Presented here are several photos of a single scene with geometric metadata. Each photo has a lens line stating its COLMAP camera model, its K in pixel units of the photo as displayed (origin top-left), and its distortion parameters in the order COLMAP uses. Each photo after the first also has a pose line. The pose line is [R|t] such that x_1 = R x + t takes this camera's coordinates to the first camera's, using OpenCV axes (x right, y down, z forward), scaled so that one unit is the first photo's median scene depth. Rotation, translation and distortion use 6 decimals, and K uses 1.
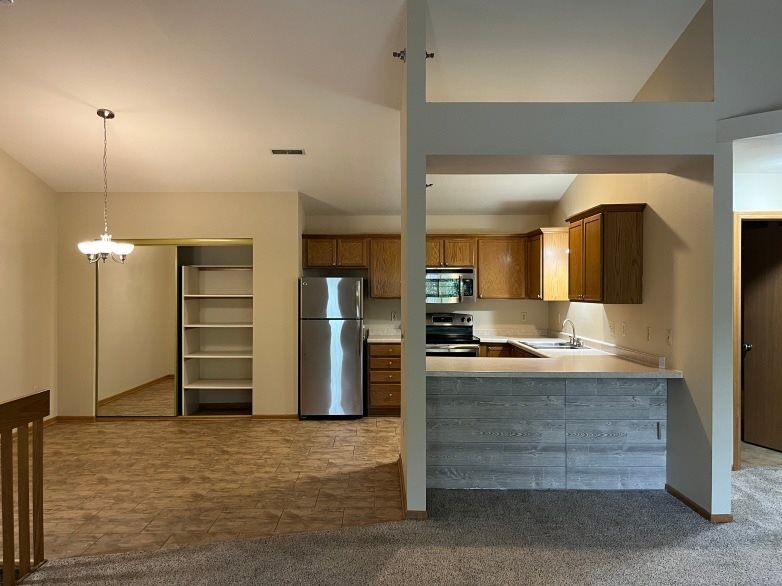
lens RADIAL K [[617.9, 0, 376.9], [0, 617.9, 298.4], [0, 0, 1]] dist [0.072139, -0.091723]
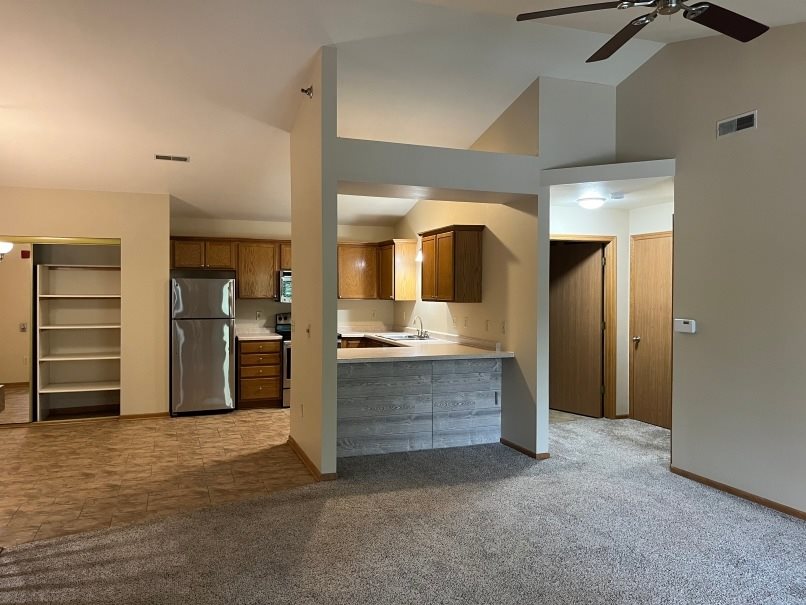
lens RADIAL K [[624.4, 0, 403.0], [0, 624.4, 302.5], [0, 0, 1]] dist [0.083237, -0.094921]
pose [[0.934644, -0.002957, 0.355573, -0.187671], [0.001405, 0.999988, 0.004623, 0.002560], [-0.355583, -0.003821, 0.934637, -0.154530]]
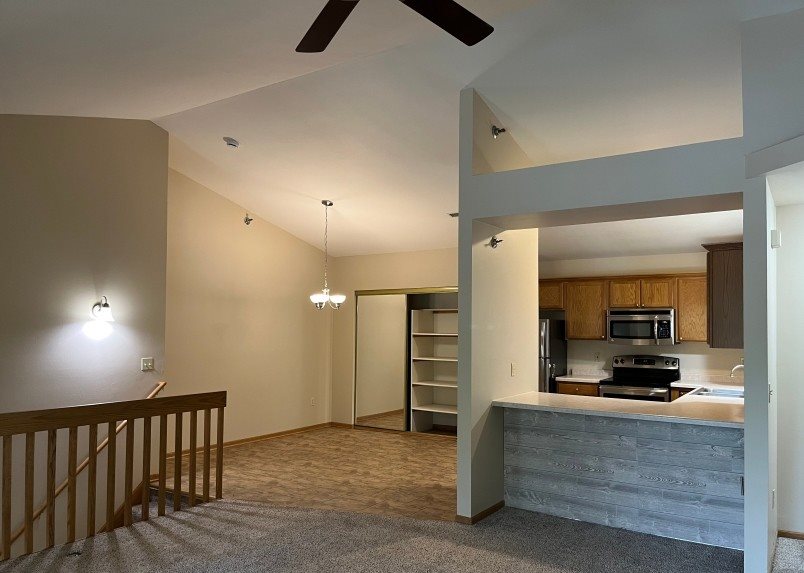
lens RADIAL K [[626.3, 0, 401.8], [0, 626.3, 317.3], [0, 0, 1]] dist [0.043391, -0.000372]
pose [[0.830434, -0.002234, -0.557112, 0.508042], [-0.015842, 0.999493, -0.027621, -0.003736], [0.556891, 0.031763, 0.829978, -0.063131]]
